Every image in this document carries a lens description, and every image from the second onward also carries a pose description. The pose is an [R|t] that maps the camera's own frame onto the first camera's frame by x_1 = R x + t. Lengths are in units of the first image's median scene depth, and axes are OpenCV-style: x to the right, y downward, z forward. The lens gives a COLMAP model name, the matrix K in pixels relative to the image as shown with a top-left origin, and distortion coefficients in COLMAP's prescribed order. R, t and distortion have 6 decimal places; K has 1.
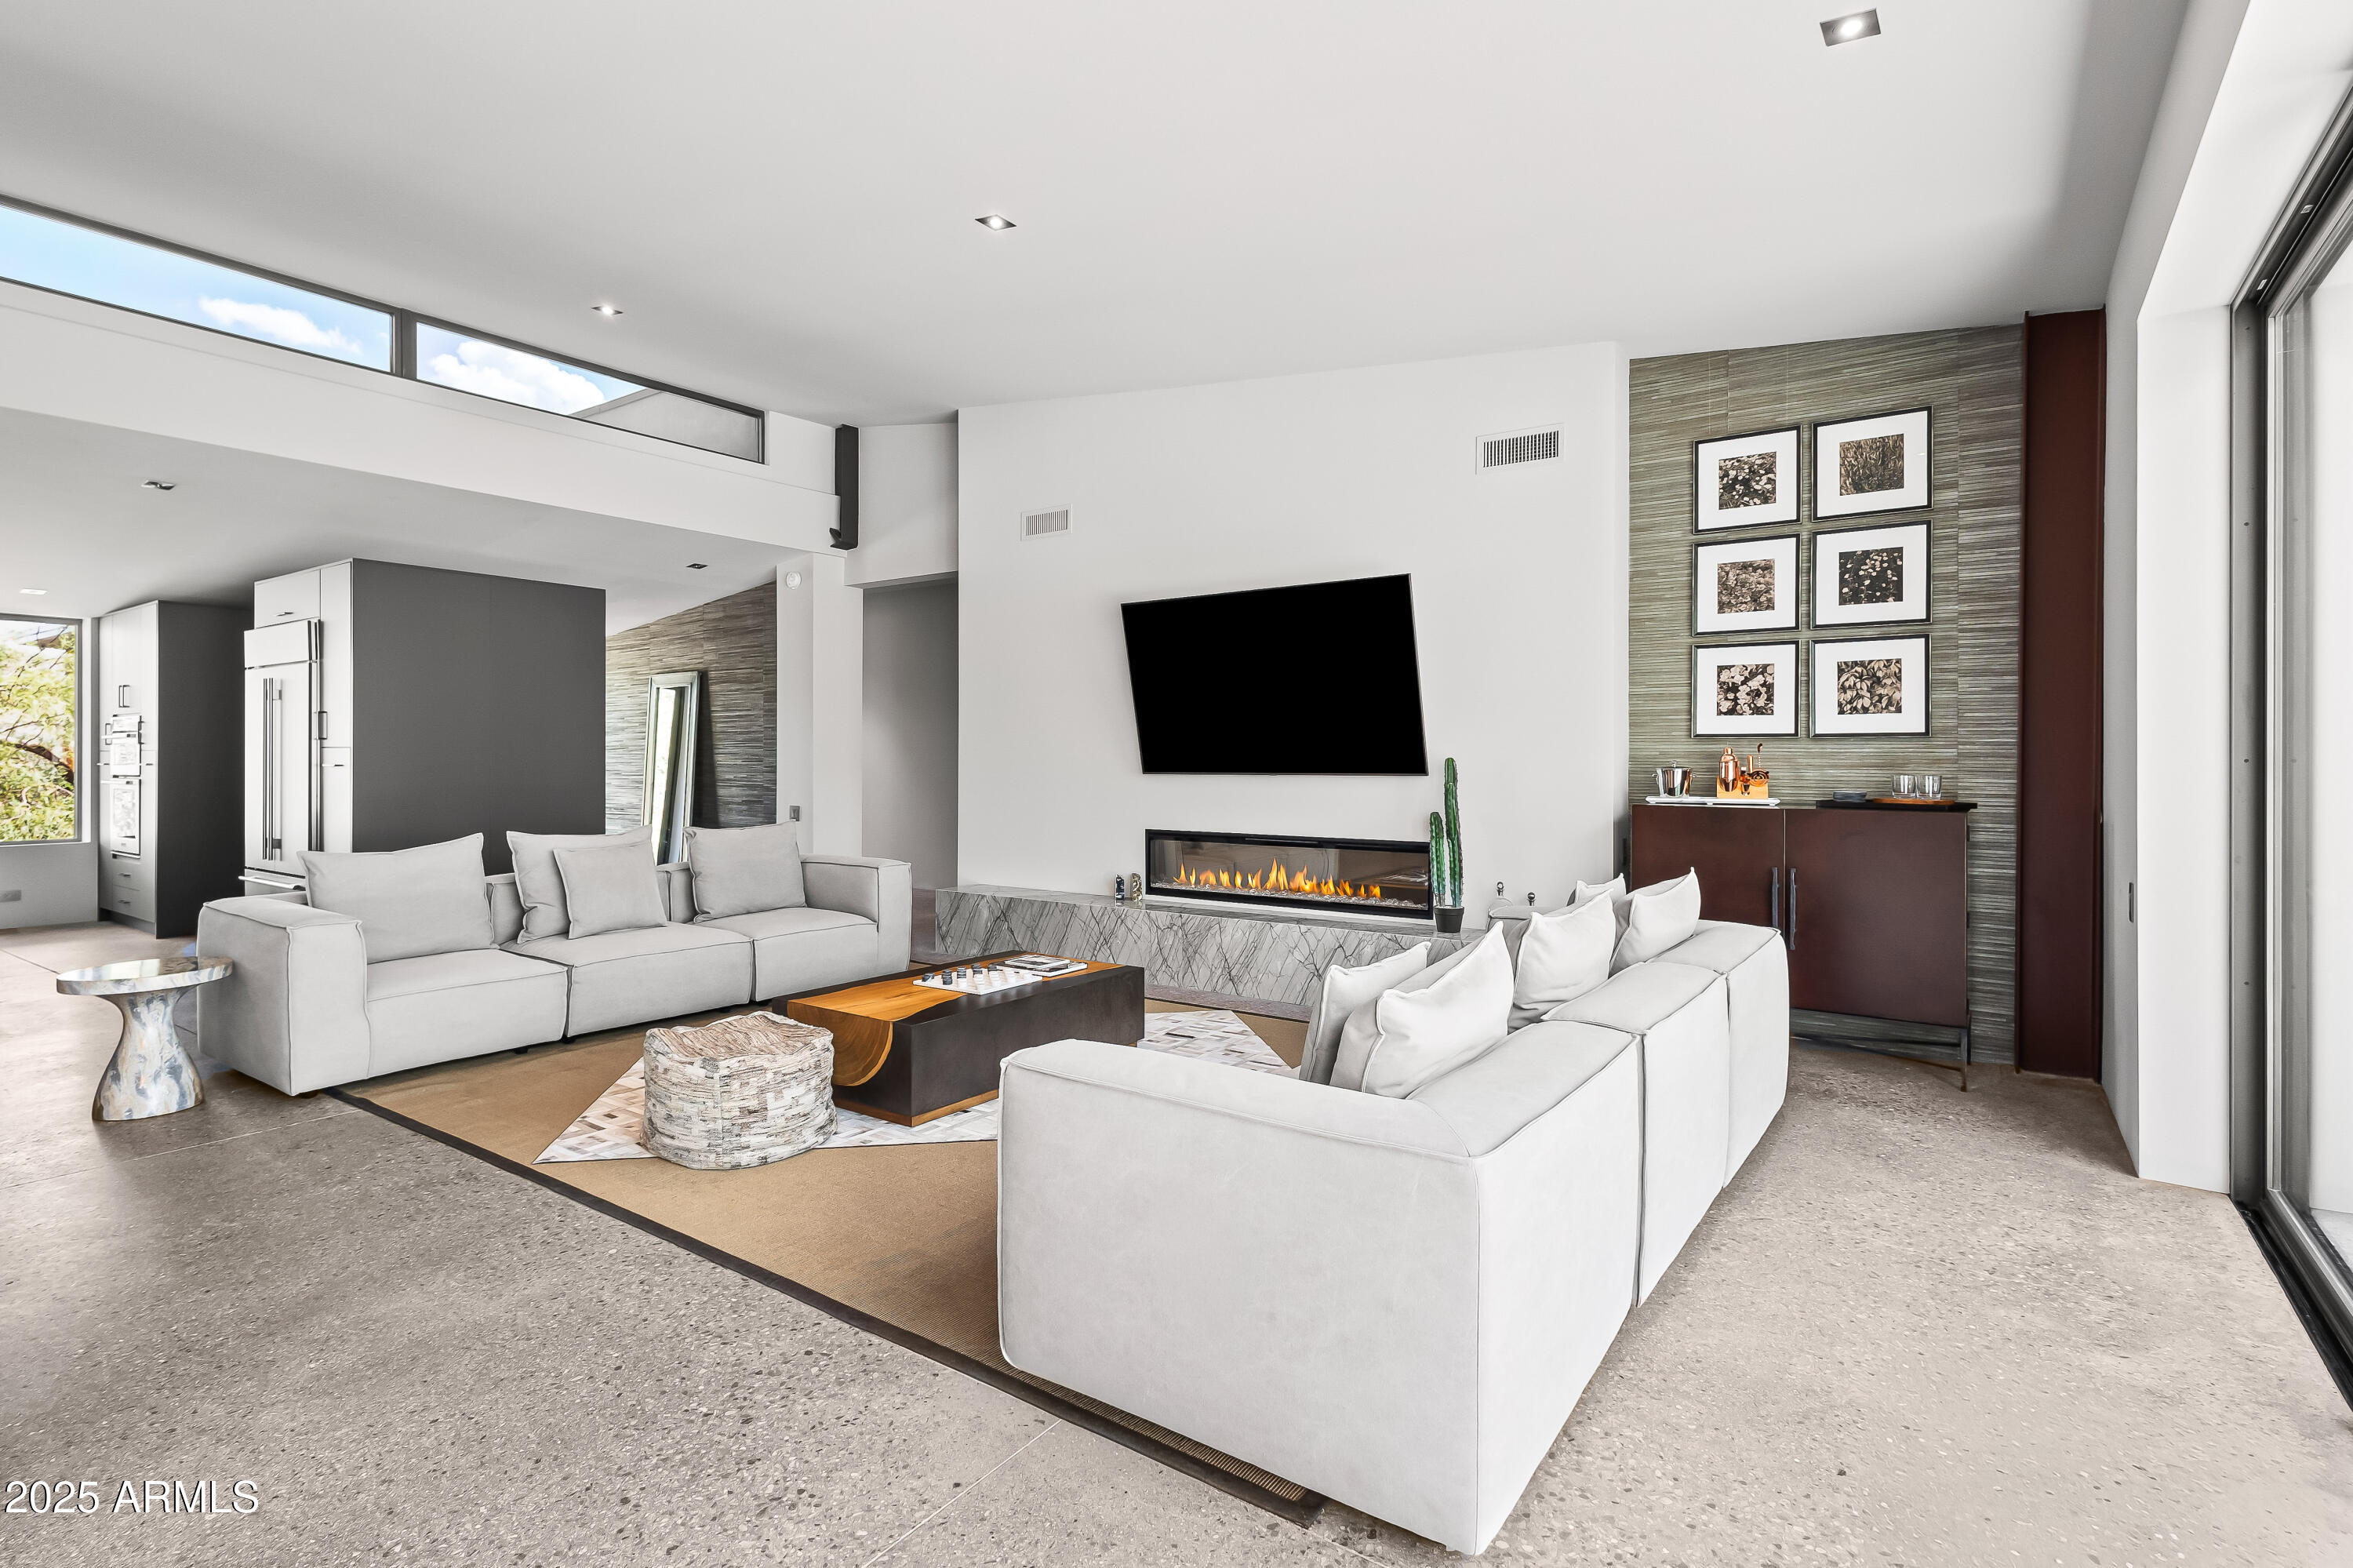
lens RADIAL K [[1123.5, 0, 1156.7], [0, 1123.5, 779.0], [0, 0, 1]] dist [0.003383, 0.001181]
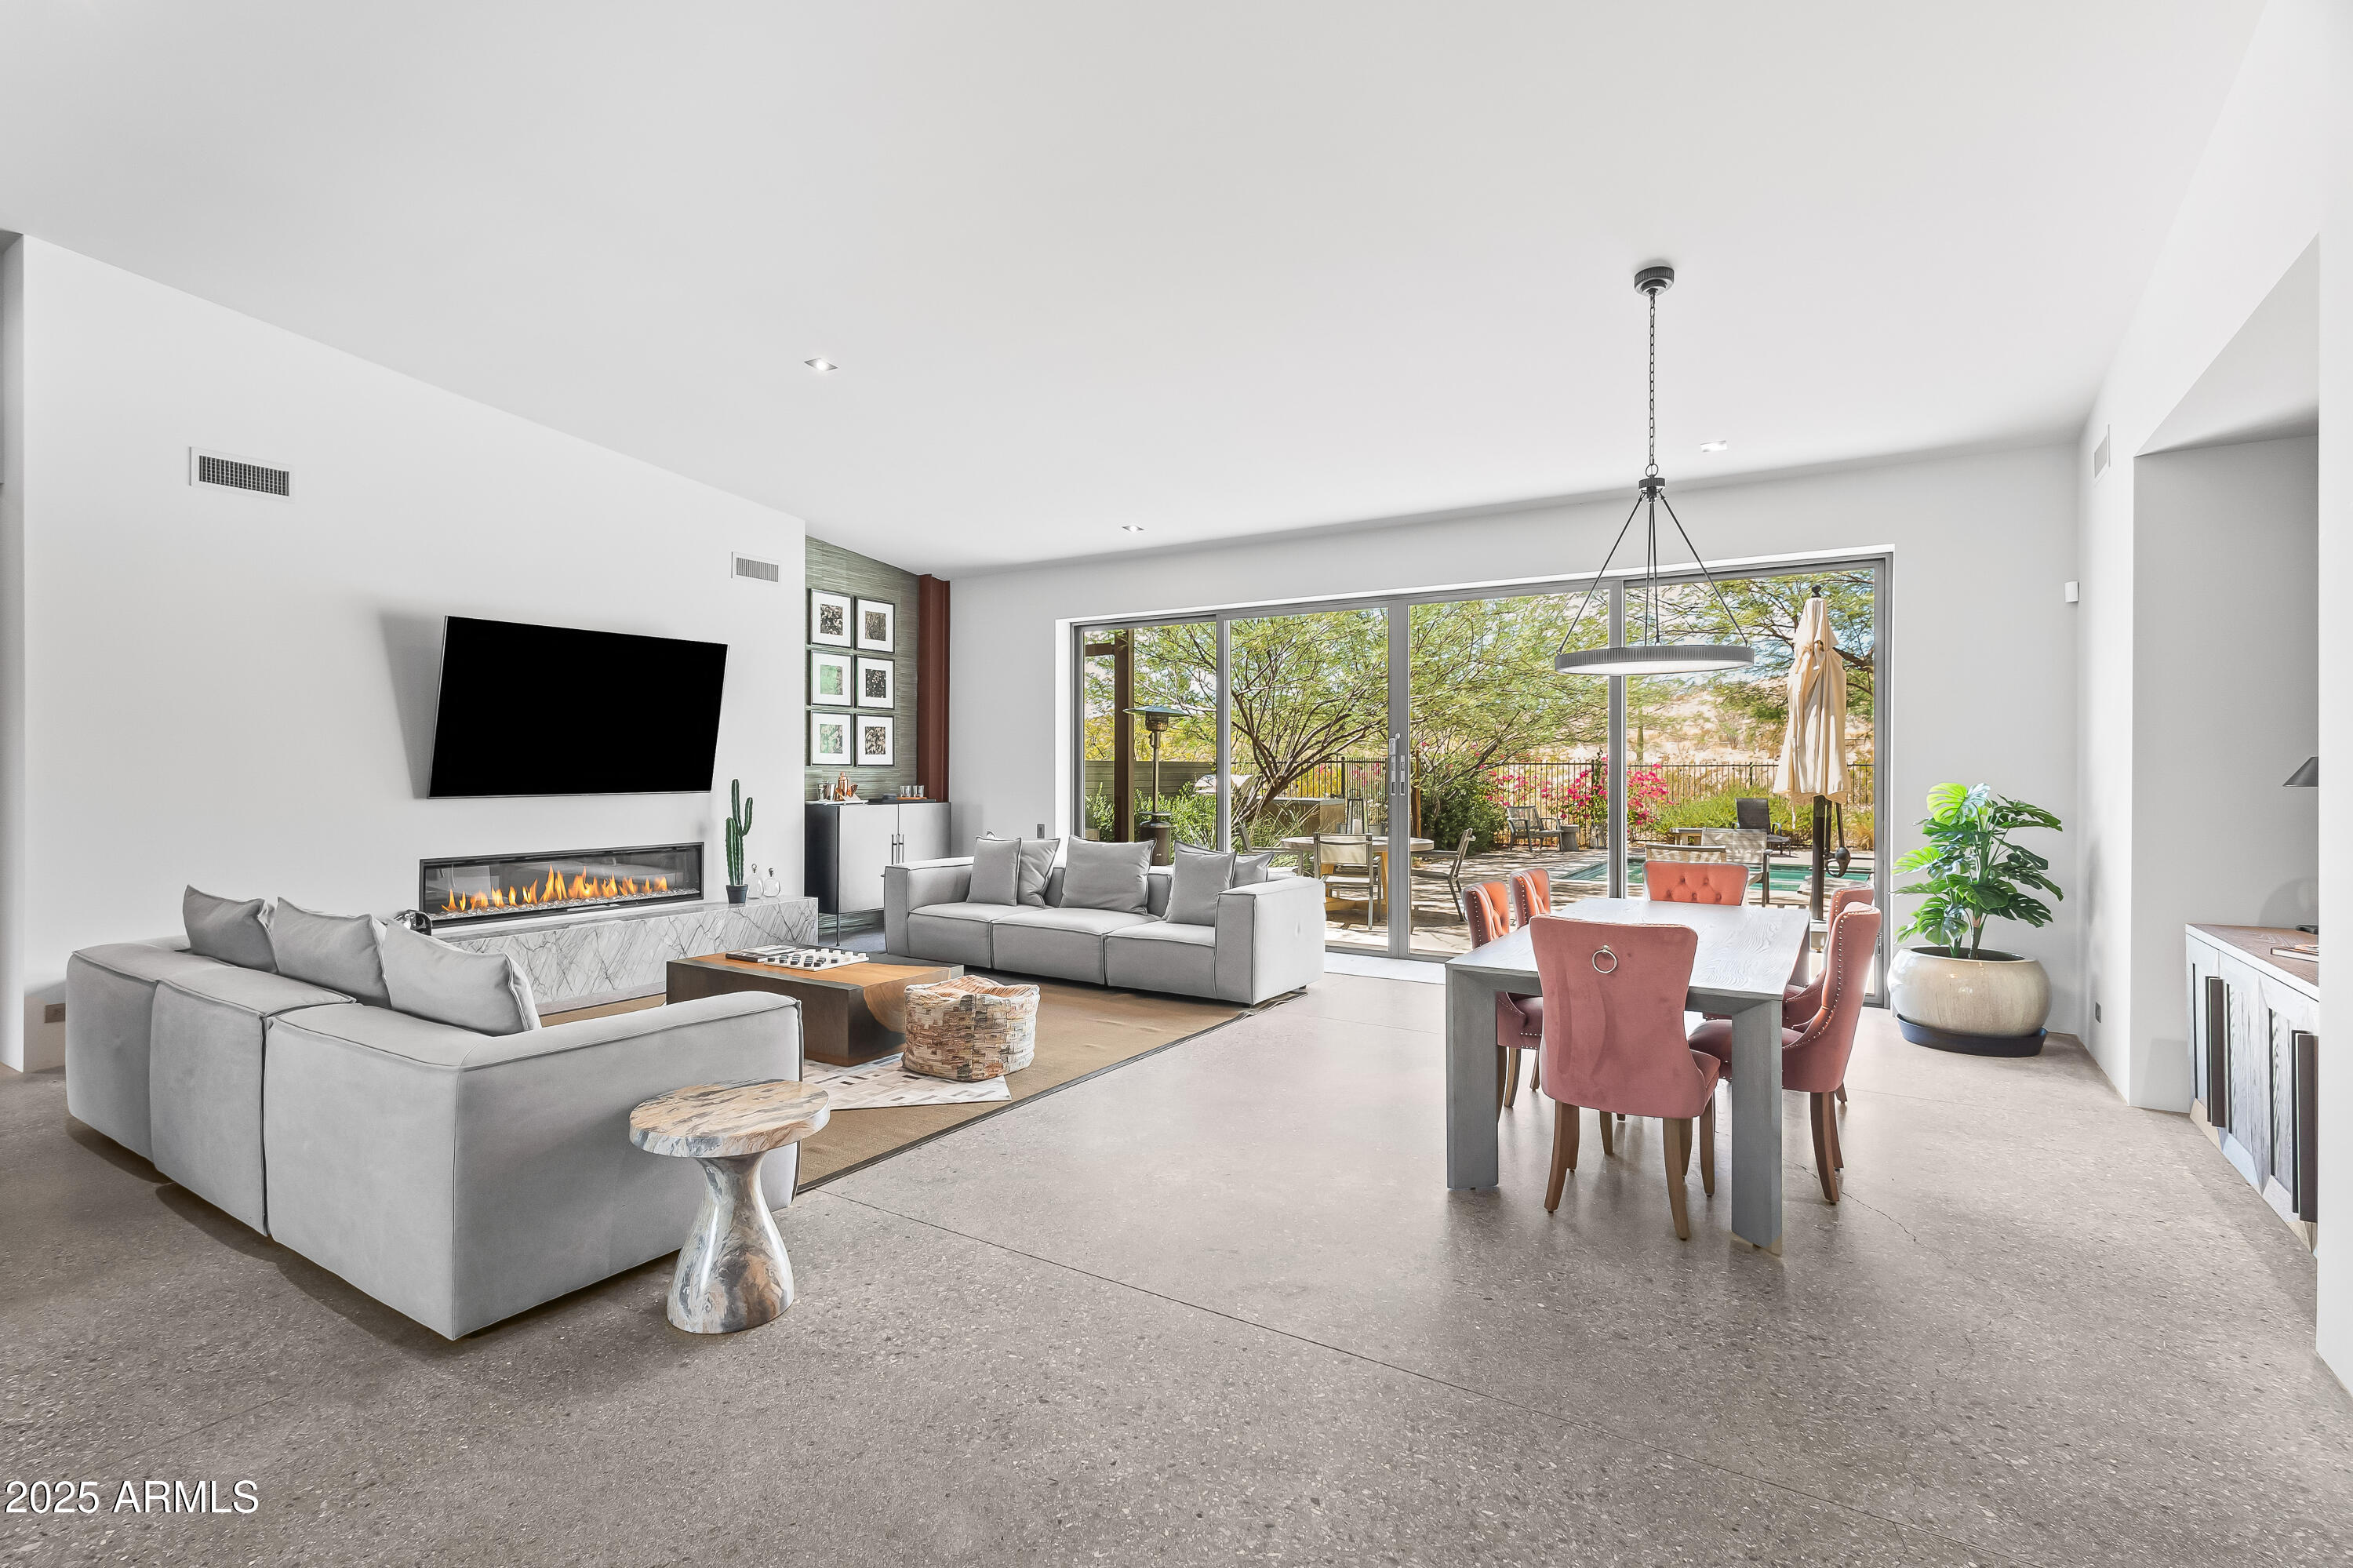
lens RADIAL K [[1123.5, 0, 1153.0], [0, 1123.5, 766.3], [0, 0, 1]] dist [0.003383, 0.001181]
pose [[-0.050147, -0.006848, 0.998718, -1.087656], [0.002706, 0.999972, 0.006993, -0.040313], [-0.998738, 0.003053, -0.050127, 0.509002]]
